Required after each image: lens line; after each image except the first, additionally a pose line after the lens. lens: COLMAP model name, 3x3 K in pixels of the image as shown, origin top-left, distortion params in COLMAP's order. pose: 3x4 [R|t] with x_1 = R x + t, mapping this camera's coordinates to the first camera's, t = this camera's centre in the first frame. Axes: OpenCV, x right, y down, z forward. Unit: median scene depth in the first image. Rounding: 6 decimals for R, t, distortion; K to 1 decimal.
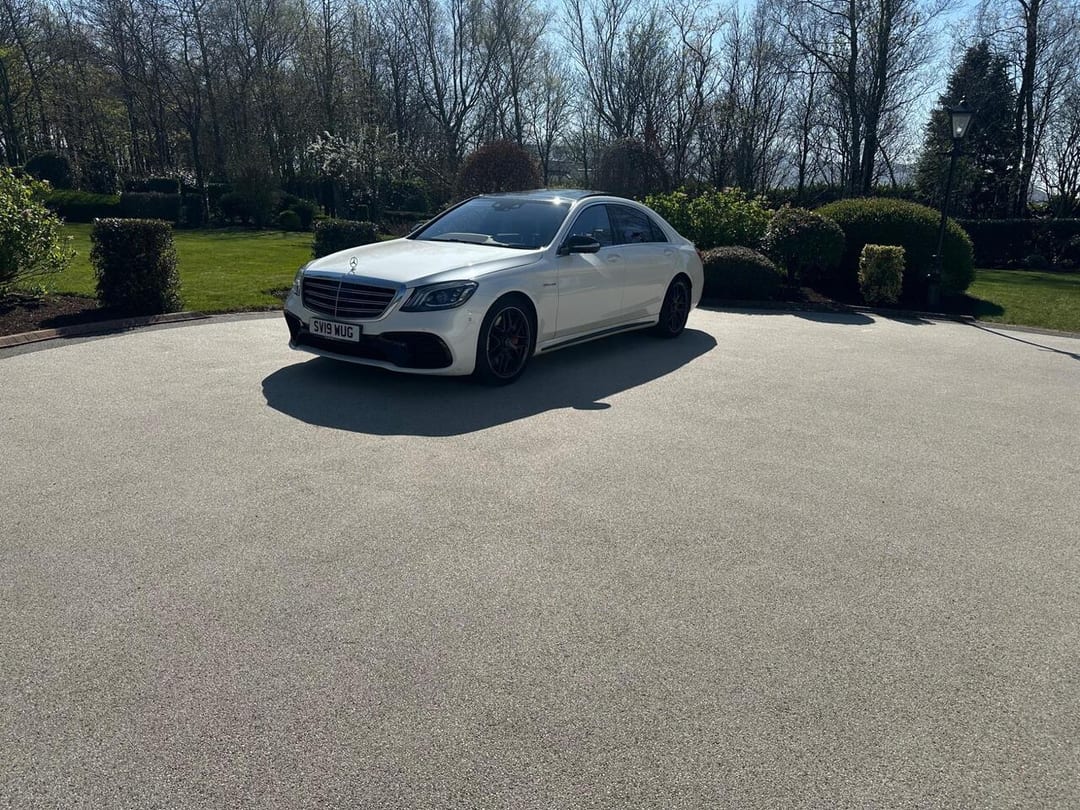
lens RADIAL K [[812.6, 0, 540.0], [0, 812.6, 405.0], [0, 0, 1]] dist [0.179158, -0.323612]
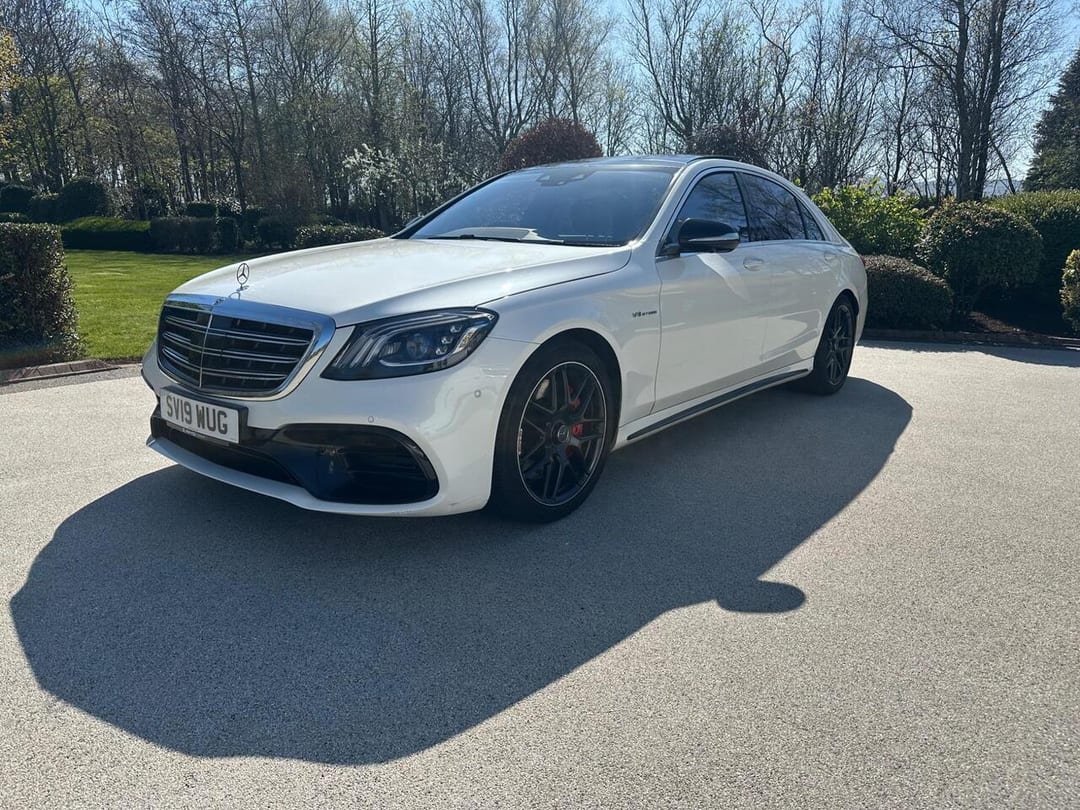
lens RADIAL K [[803.6, 0, 540.0], [0, 803.6, 405.0], [0, 0, 1]] dist [0.080366, -0.099201]
pose [[0.997376, -0.002590, -0.072345, -0.005160], [0.000552, 0.999603, -0.028173, -0.022920], [0.072389, 0.028059, 0.996982, 0.148936]]
